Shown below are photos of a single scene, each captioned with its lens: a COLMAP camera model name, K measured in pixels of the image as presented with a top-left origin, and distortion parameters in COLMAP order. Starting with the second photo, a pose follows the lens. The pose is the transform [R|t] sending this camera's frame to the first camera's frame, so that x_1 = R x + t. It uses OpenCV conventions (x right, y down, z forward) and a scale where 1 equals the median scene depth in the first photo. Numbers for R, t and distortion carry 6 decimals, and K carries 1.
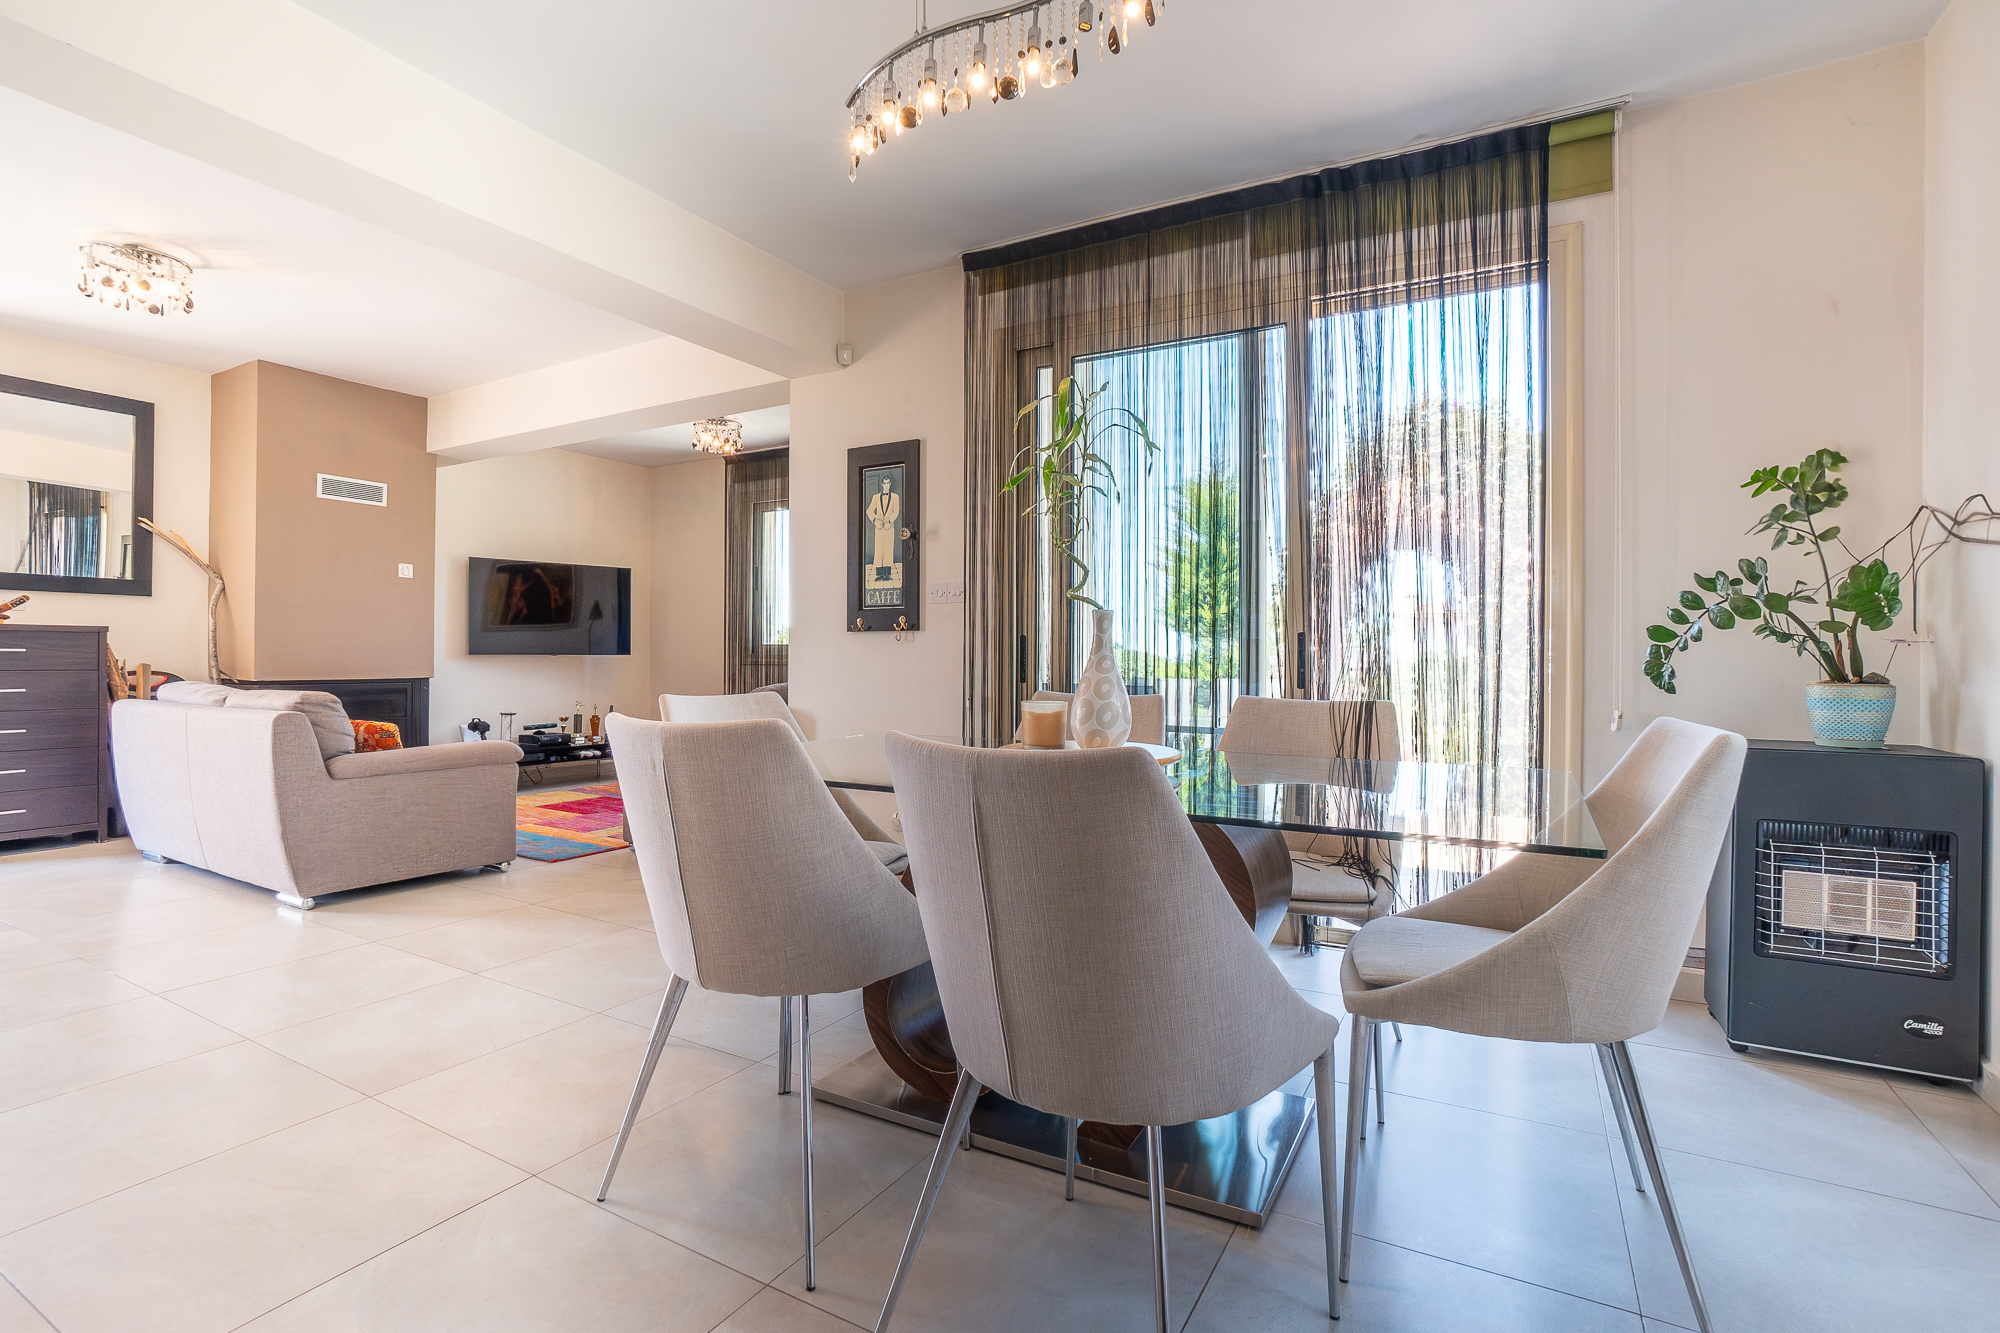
lens RADIAL K [[911.5, 0, 989.2], [0, 911.5, 664.1], [0, 0, 1]] dist [-0.066347, 0.024000]
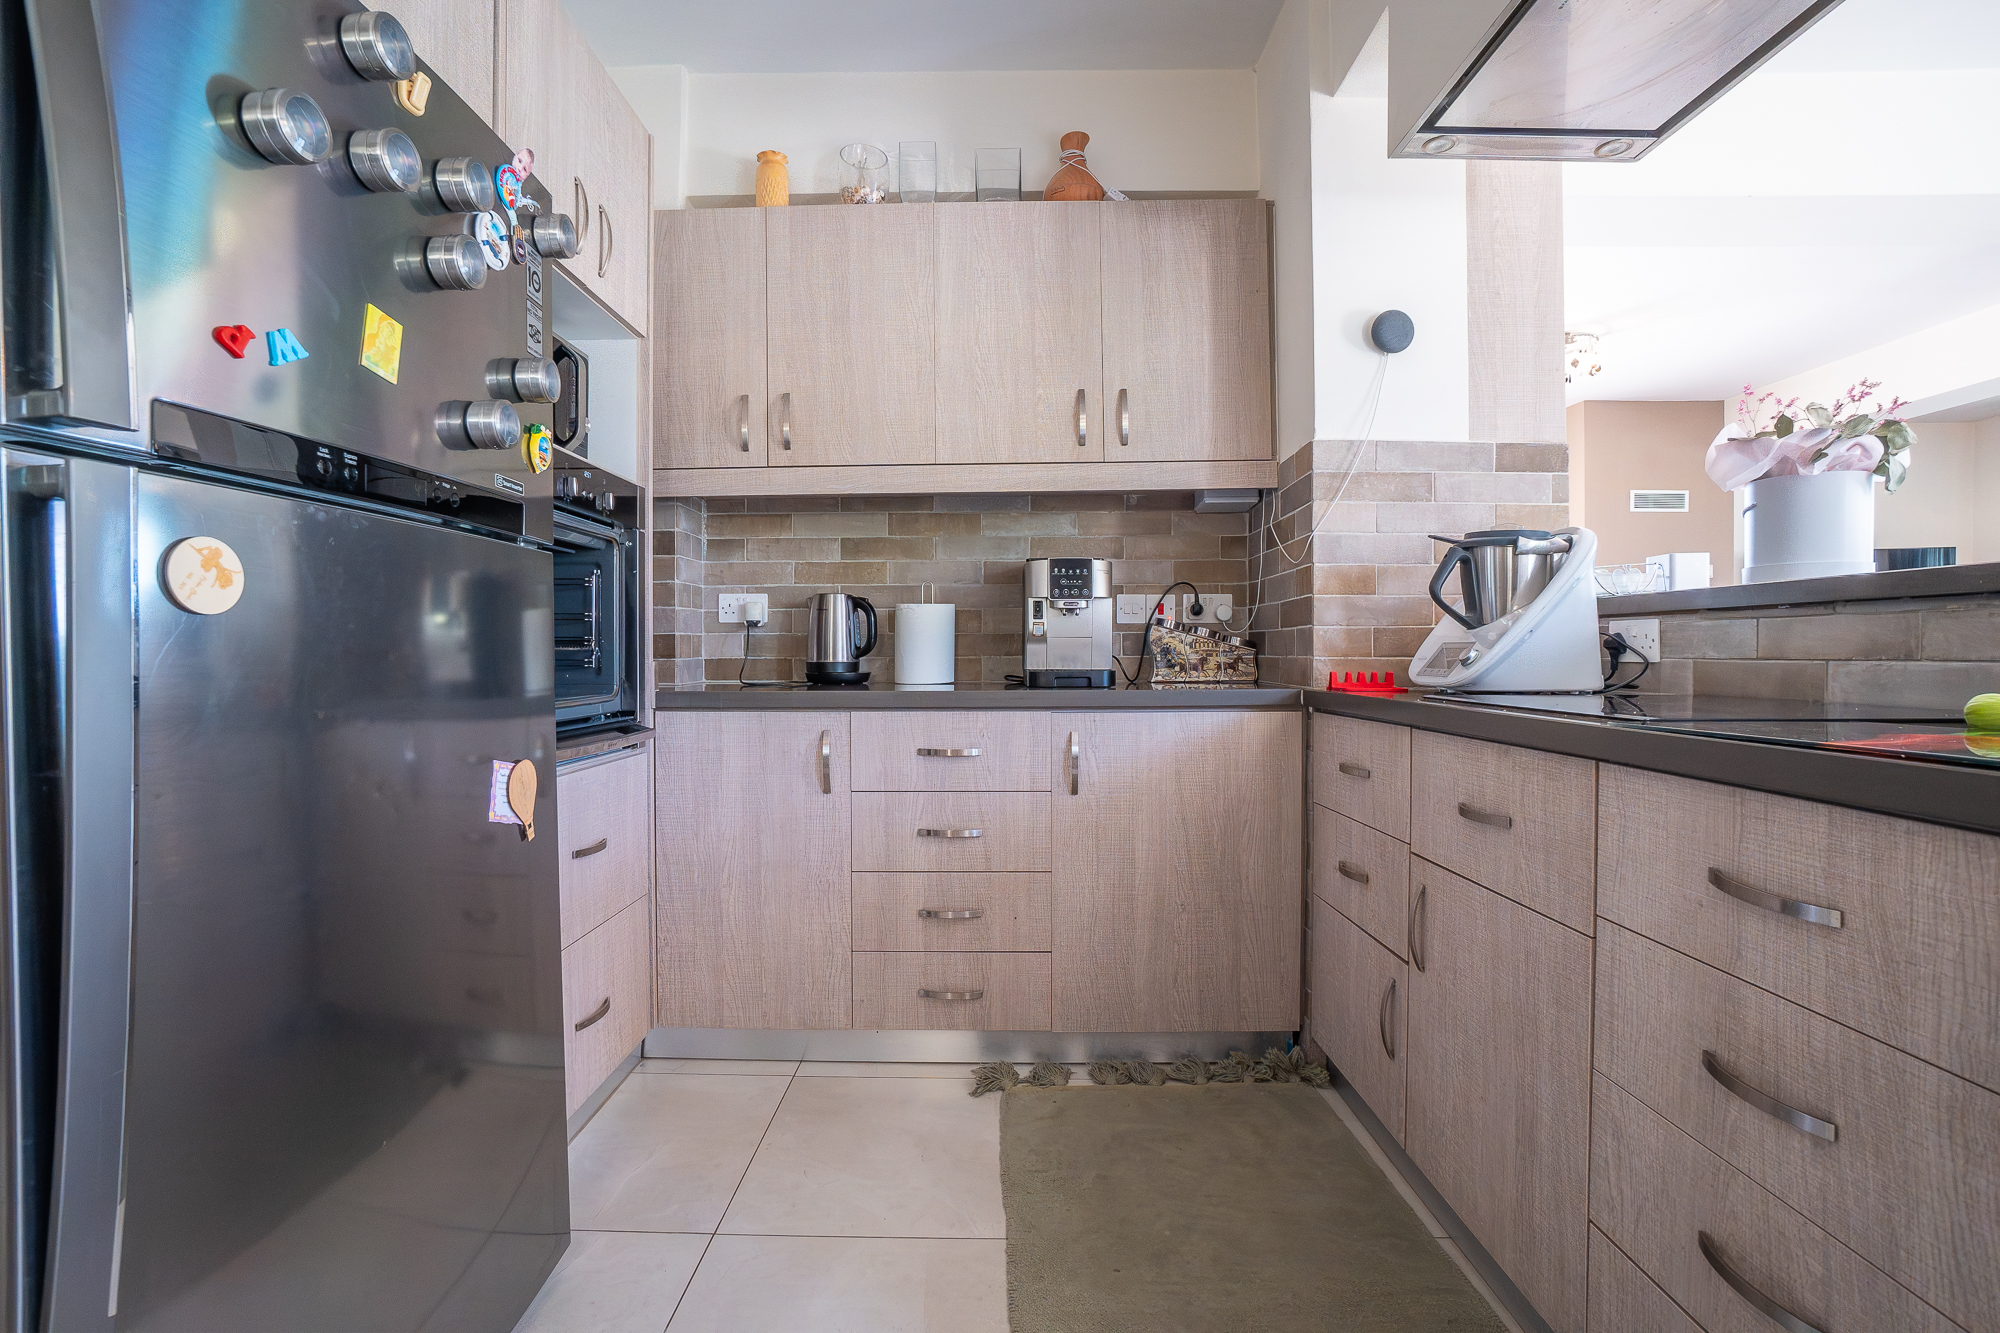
lens RADIAL K [[911.5, 0, 989.2], [0, 911.5, 664.1], [0, 0, 1]] dist [-0.066347, 0.024000]
pose [[0.480518, 0.003892, -0.876976, -0.208758], [-0.001044, 0.999992, 0.003866, 0.001222], [0.876984, -0.000942, 0.480518, -0.314178]]
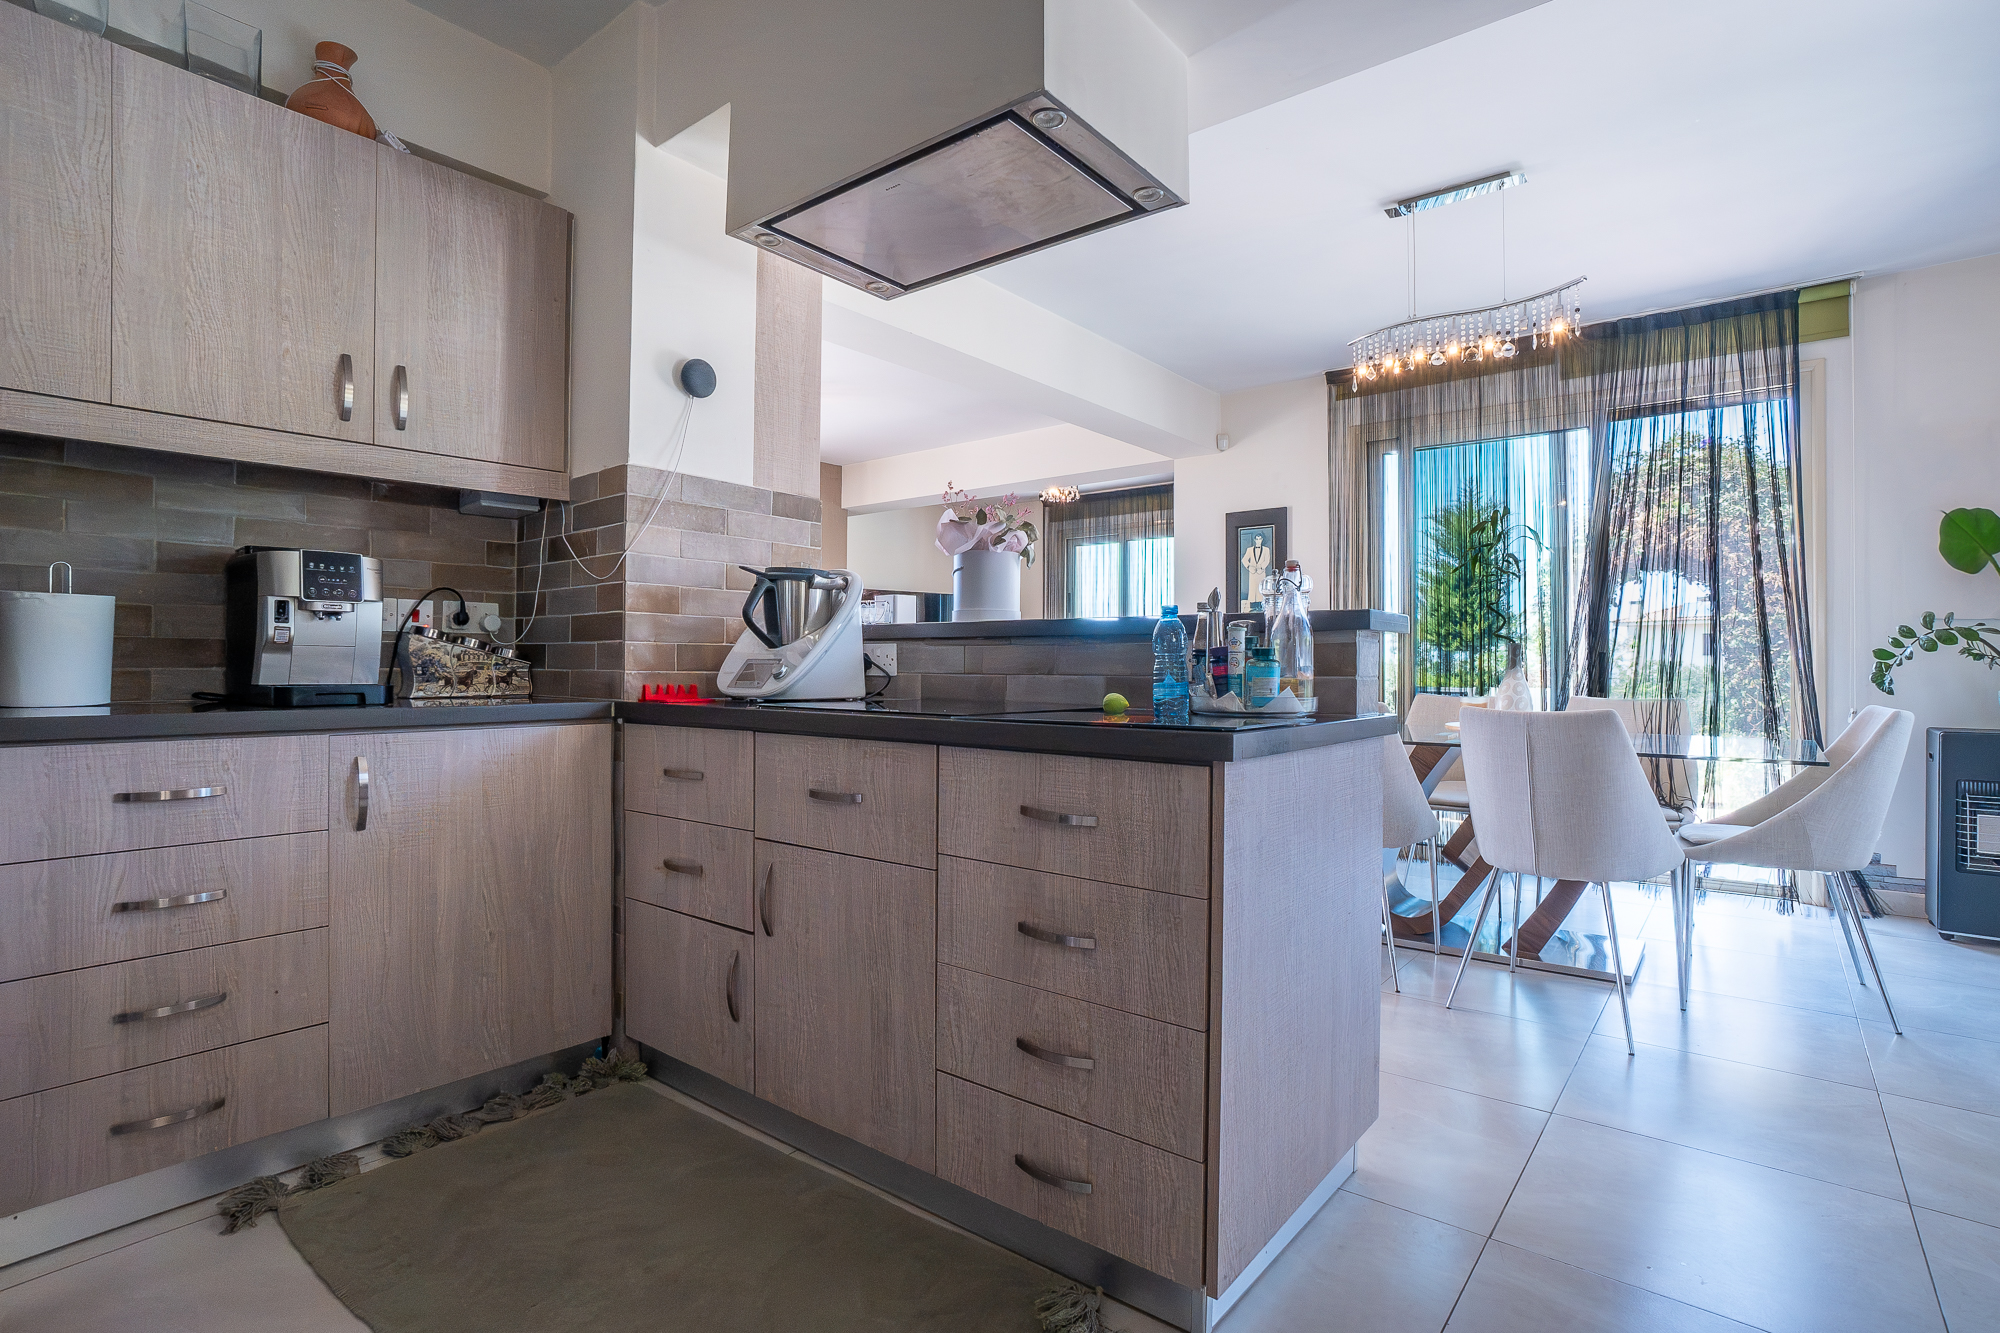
lens RADIAL K [[945.9, 0, 1000.0], [0, 945.9, 666.5], [0, 0, 1]] dist [-0.072147, 0.023629]
pose [[0.986673, 0.000173, -0.162714, -0.259913], [-0.001682, 0.999957, -0.009136, 0.001147], [0.162705, 0.009288, 0.986631, -0.416955]]
